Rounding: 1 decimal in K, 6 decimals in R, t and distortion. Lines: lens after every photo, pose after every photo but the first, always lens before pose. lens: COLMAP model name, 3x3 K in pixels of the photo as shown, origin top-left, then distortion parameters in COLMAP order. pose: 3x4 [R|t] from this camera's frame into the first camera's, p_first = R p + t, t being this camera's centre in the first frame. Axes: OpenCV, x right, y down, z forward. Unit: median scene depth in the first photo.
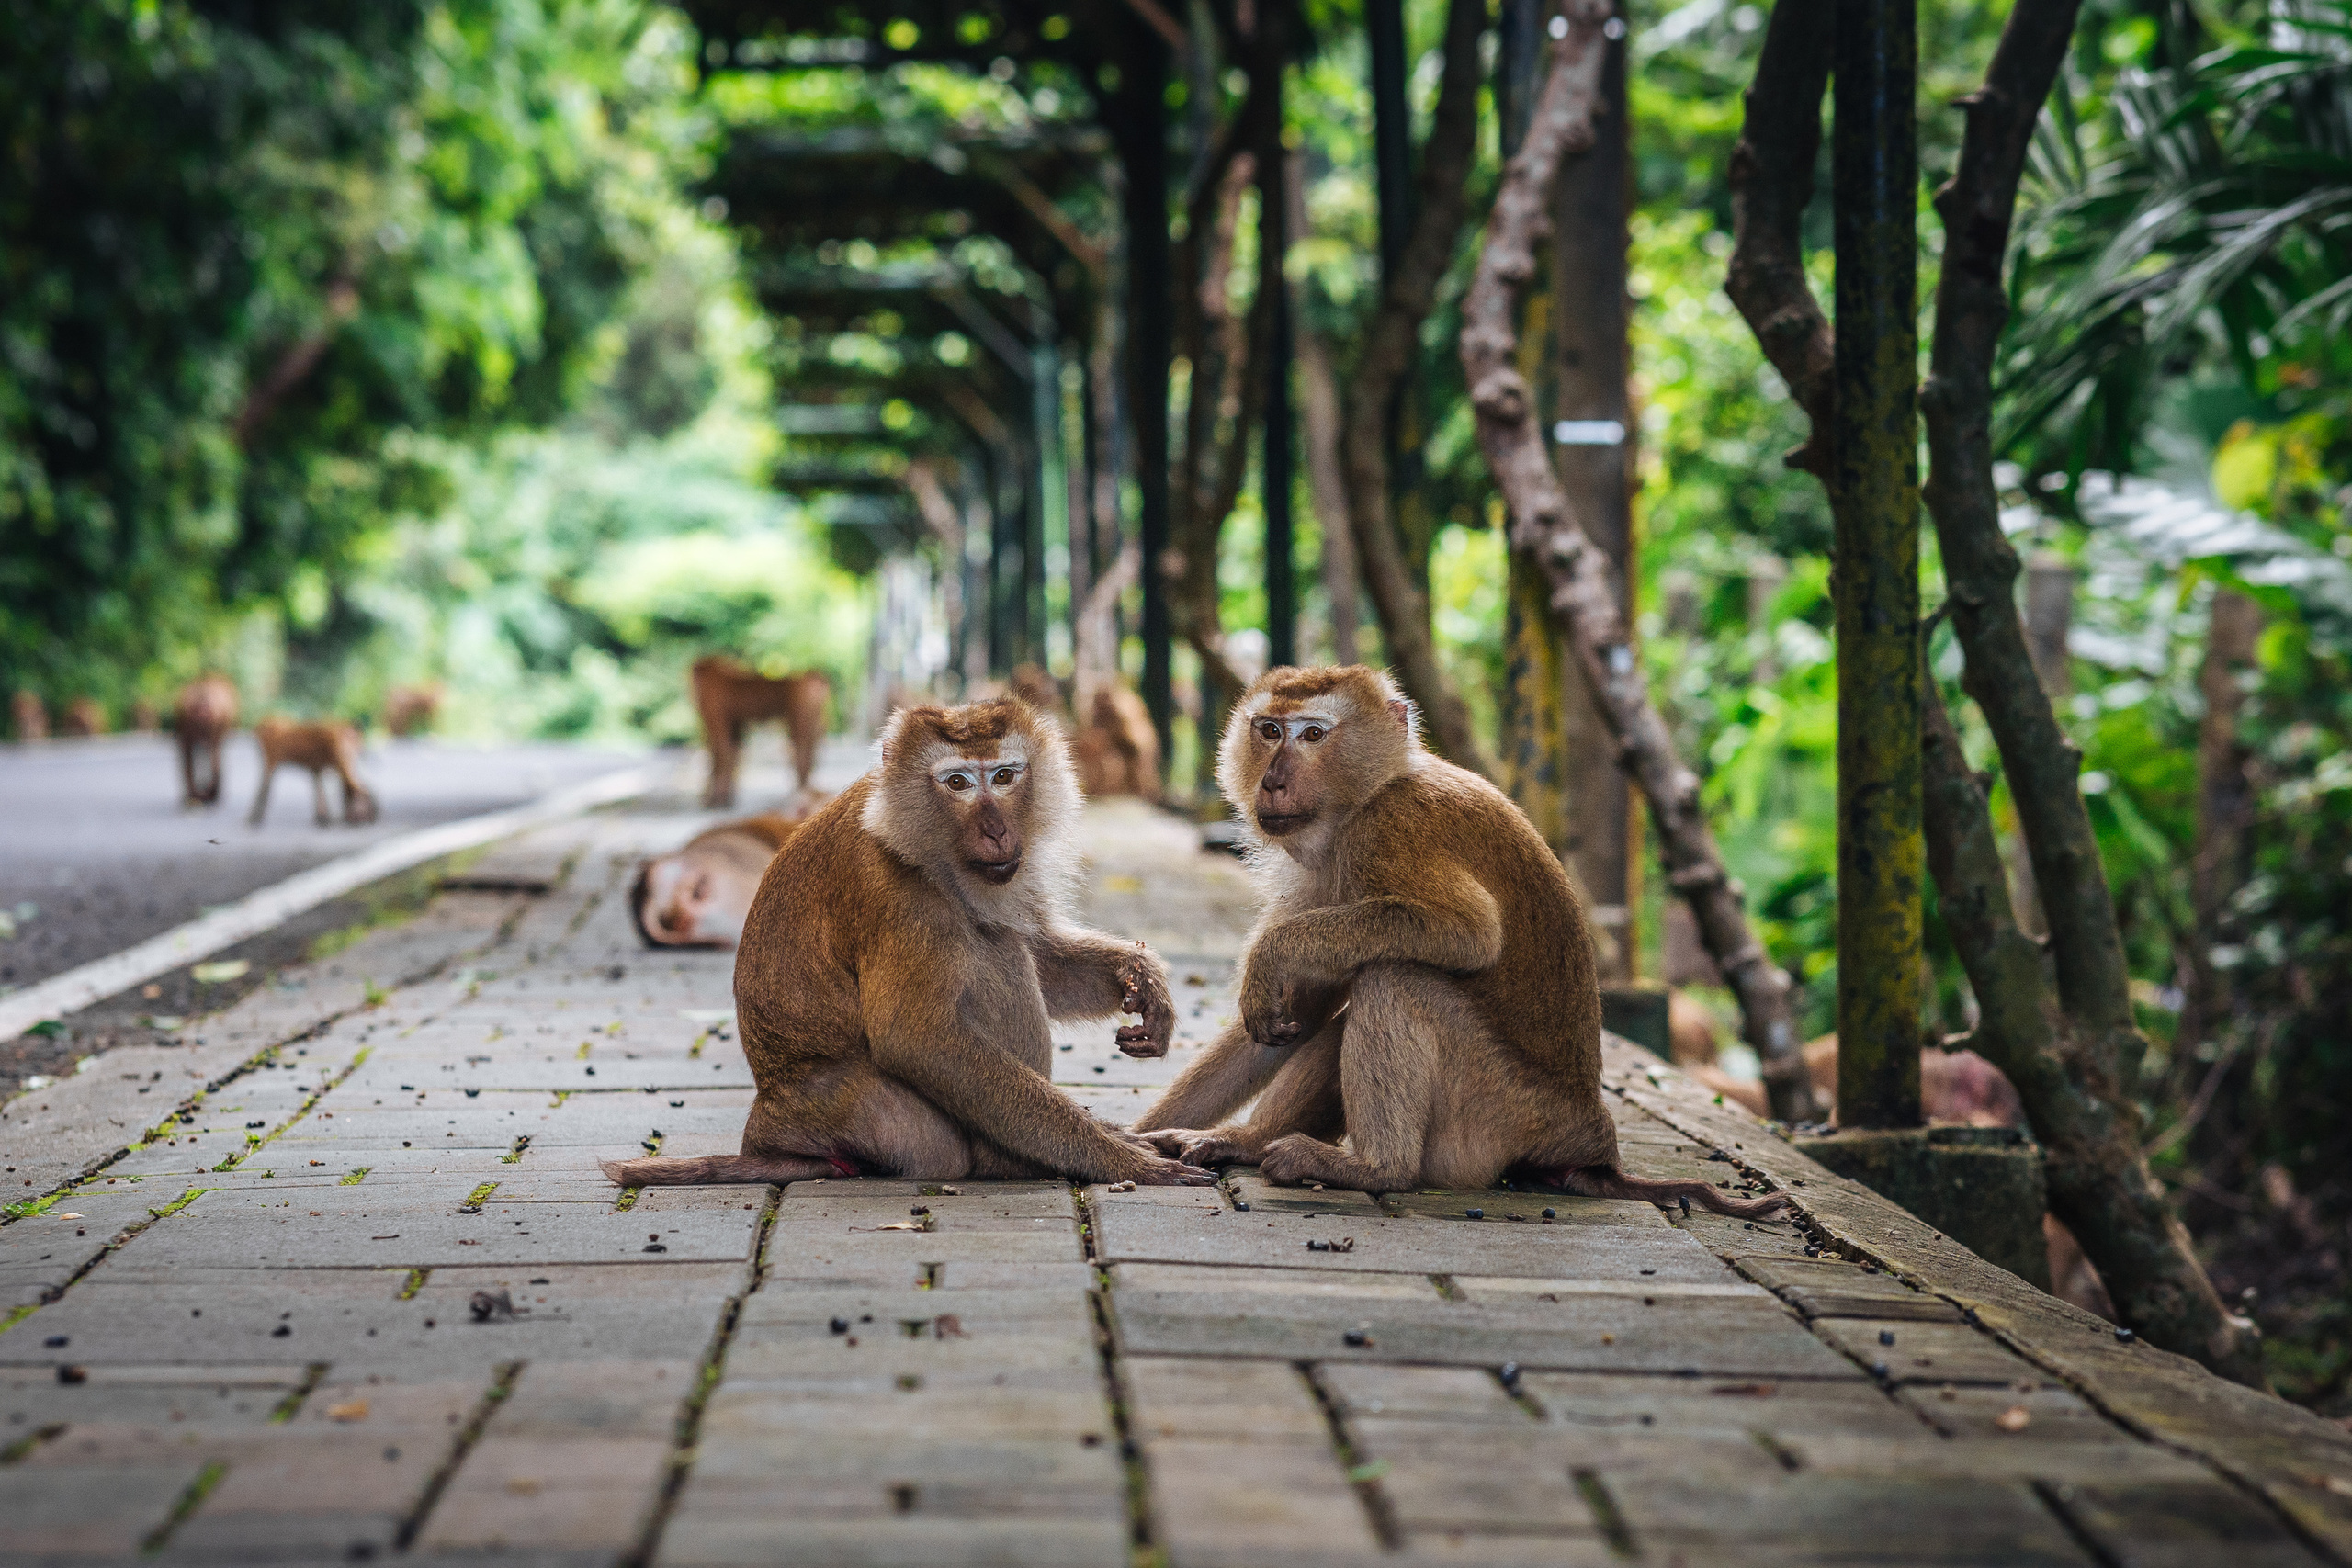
lens RADIAL K [[5946.4, 0, 1176.0], [0, 5946.4, 784.0], [0, 0, 1]] dist [-0.088731, 1.458128]
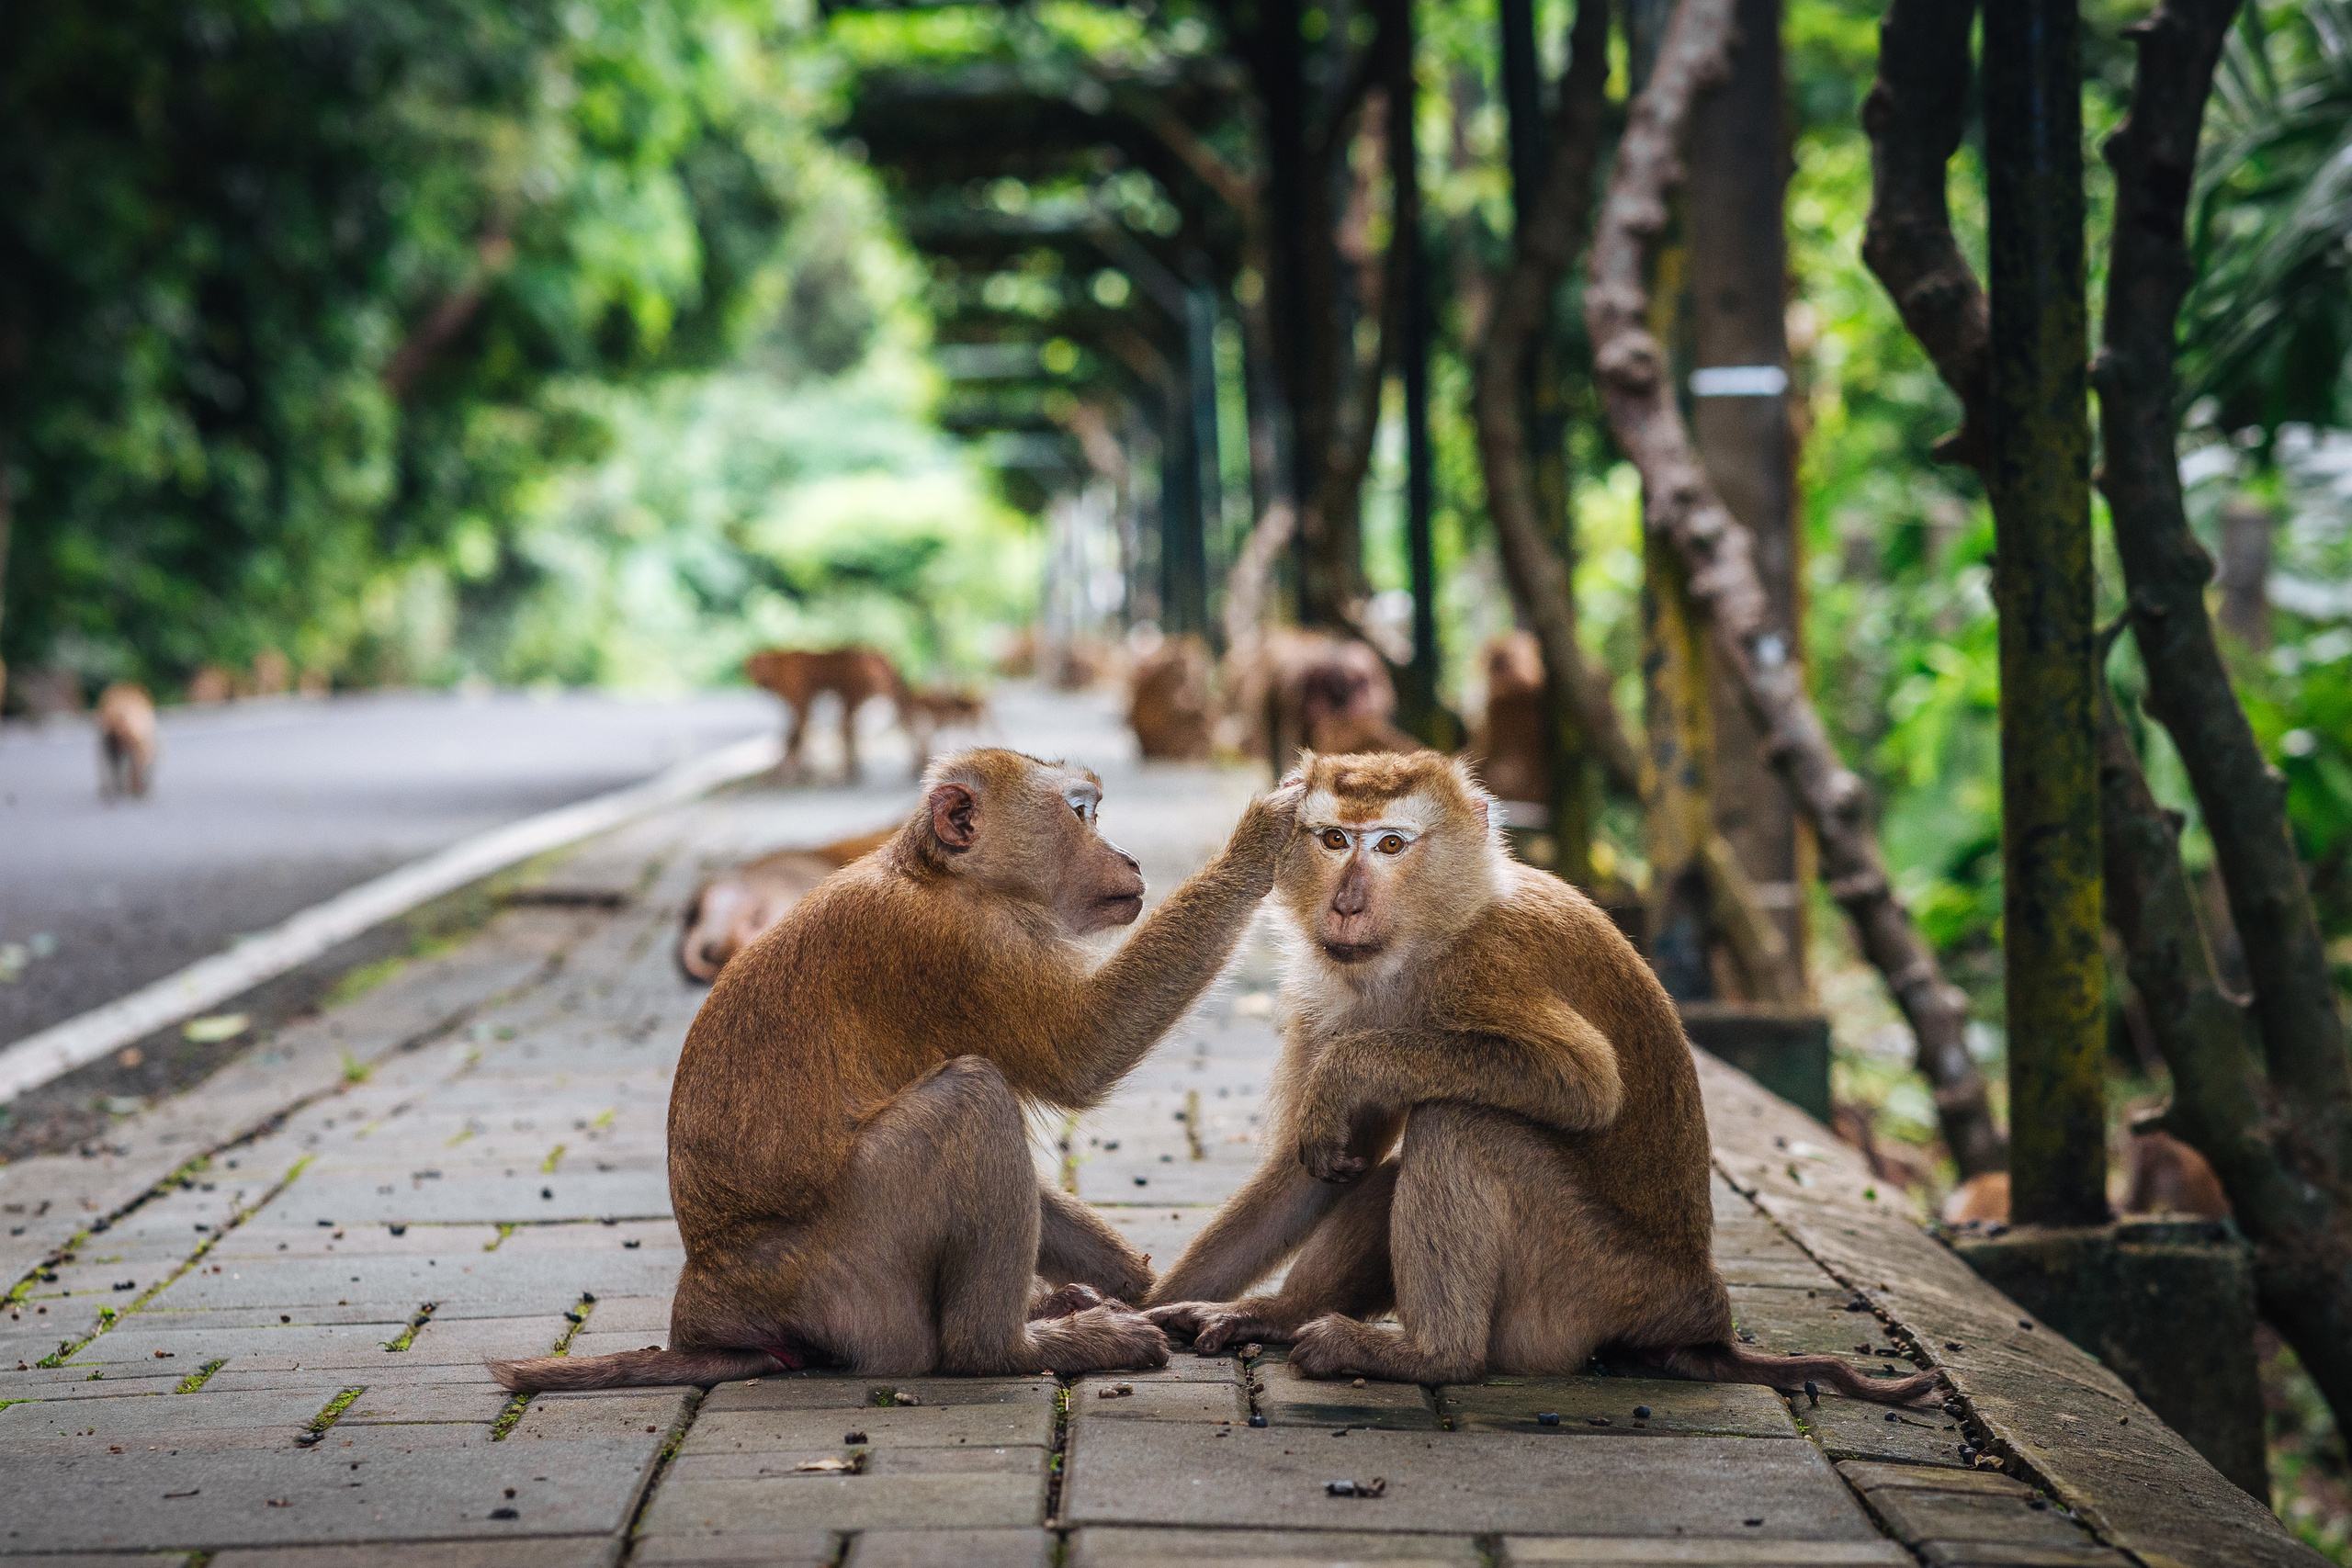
lens RADIAL K [[5909.0, 0, 1176.7], [0, 5909.0, 688.3], [0, 0, 1]] dist [-0.025923, 0.562599]
pose [[0.999288, -0.017237, -0.033567, 0.020673], [0.017137, 0.999848, -0.003272, -0.018944], [0.033619, 0.002694, 0.999431, 0.139406]]
